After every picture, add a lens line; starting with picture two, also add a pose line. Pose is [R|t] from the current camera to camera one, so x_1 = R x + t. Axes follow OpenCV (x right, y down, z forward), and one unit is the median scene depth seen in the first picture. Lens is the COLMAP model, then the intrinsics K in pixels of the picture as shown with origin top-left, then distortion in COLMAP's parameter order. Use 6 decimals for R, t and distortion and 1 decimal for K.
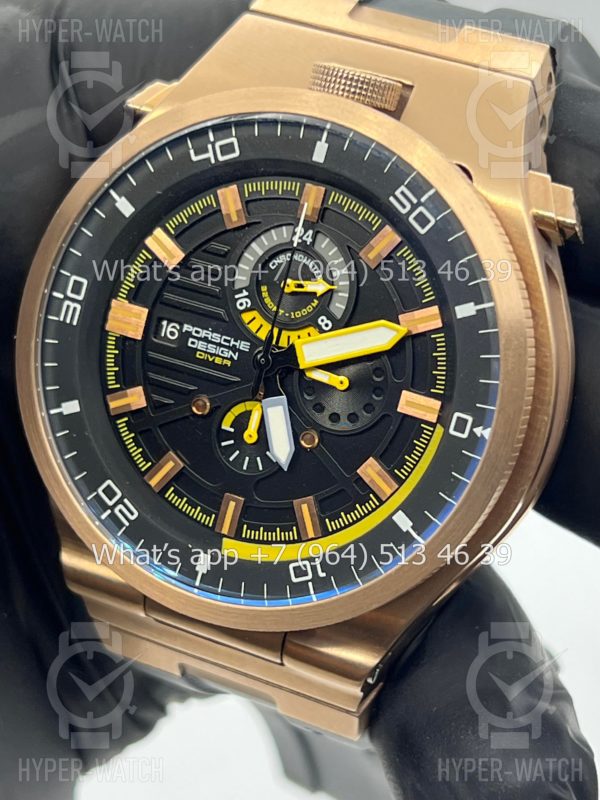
lens RADIAL K [[1870.5, 0, 300.8], [0, 1870.5, 403.9], [0, 0, 1]] dist [0.290809, 0.000000]
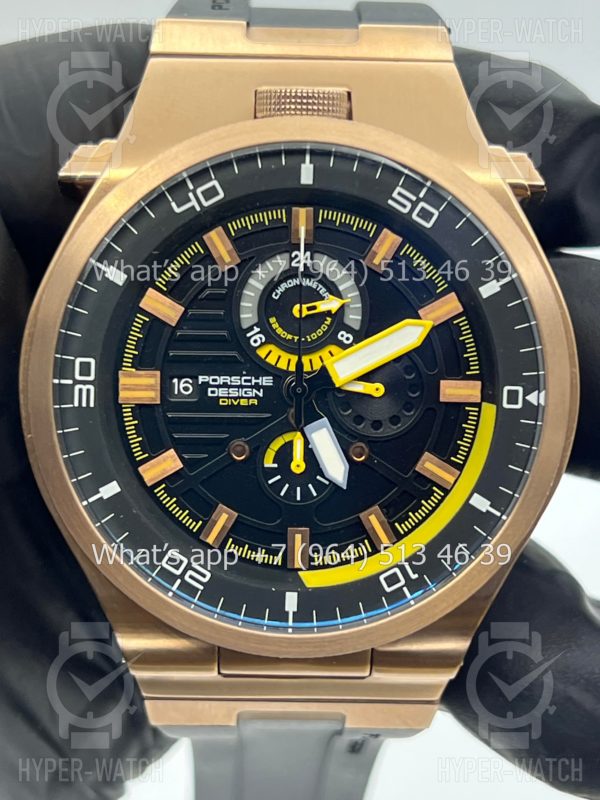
lens RADIAL K [[1870.5, 0, 295.2], [0, 1870.5, 406.3], [0, 0, 1]] dist [0.290809, 0.000000]
pose [[0.912446, -0.266315, 0.310674, -0.331203], [0.263817, 0.963230, 0.050871, -0.065018], [-0.312799, 0.035544, 0.949154, 0.049746]]
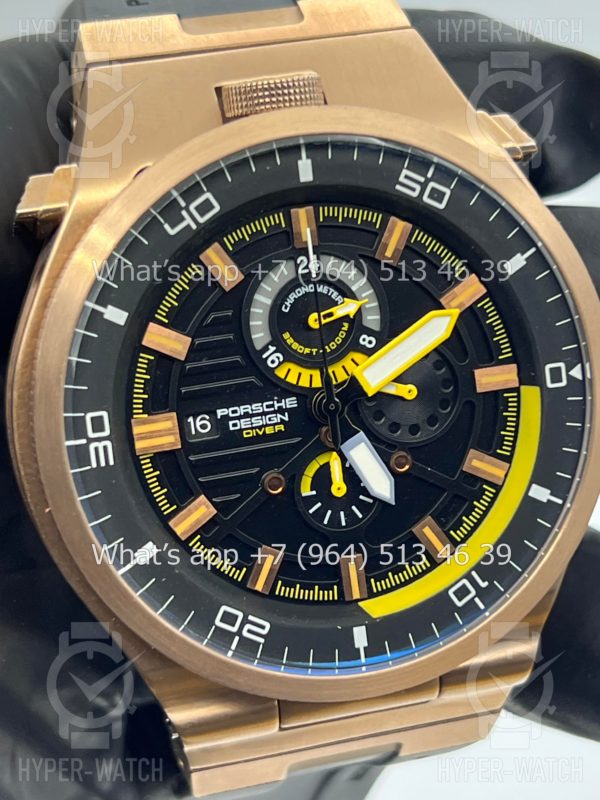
lens RADIAL K [[1870.5, 0, 294.4], [0, 1870.5, 403.8], [0, 0, 1]] dist [0.290809, 0.000000]
pose [[0.782123, -0.416427, 0.463544, -0.450220], [0.407670, 0.904565, 0.124772, -0.143208], [-0.471264, 0.091386, 0.877245, 0.206645]]
